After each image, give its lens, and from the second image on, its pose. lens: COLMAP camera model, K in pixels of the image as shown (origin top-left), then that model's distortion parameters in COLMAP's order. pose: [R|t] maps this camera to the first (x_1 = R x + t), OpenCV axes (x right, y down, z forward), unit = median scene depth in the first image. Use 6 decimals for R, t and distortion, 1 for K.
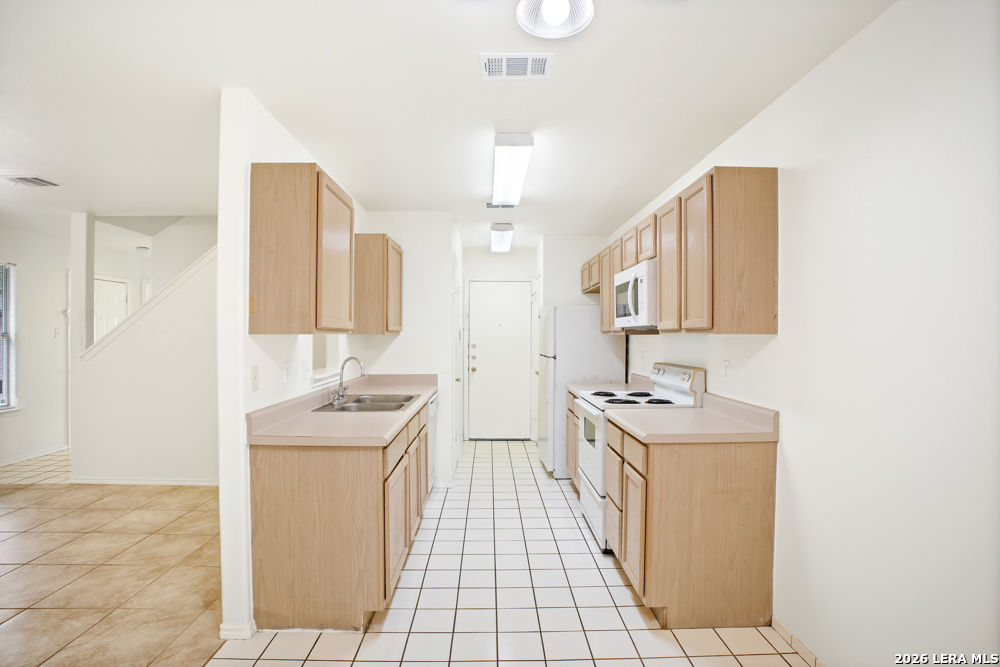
lens RADIAL K [[491.2, 0, 494.1], [0, 491.2, 337.3], [0, 0, 1]] dist [-0.072612, 0.027271]
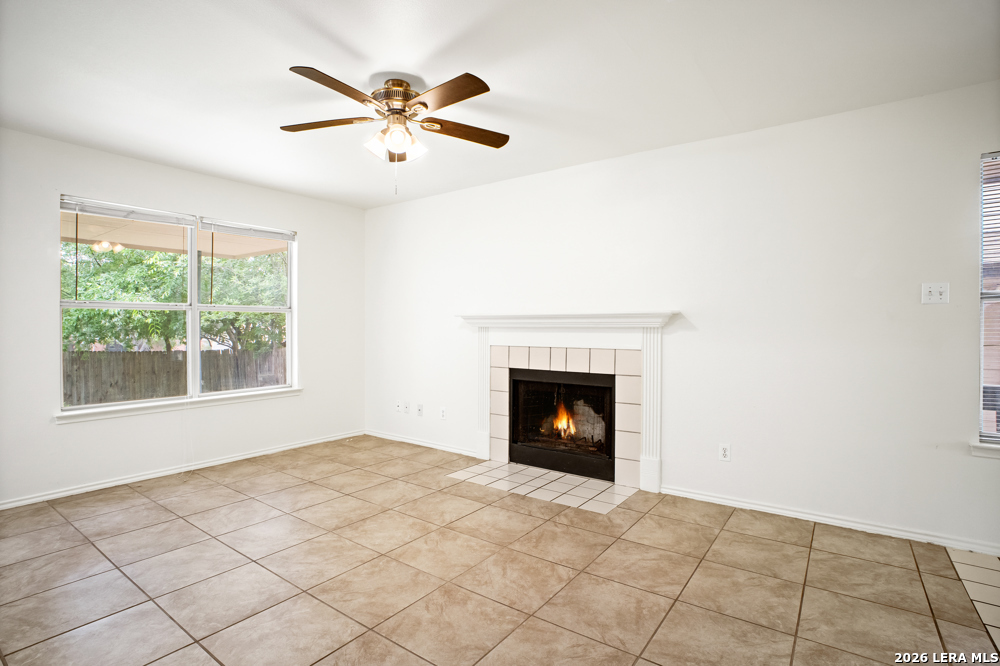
lens RADIAL K [[492.1, 0, 499.6], [0, 492.1, 329.5], [0, 0, 1]] dist [-0.072877, 0.026934]
pose [[-0.594438, -0.000189, -0.804141, -0.494895], [-0.007161, 0.999962, 0.005058, 0.052901], [0.804110, 0.008765, -0.594416, 1.196537]]
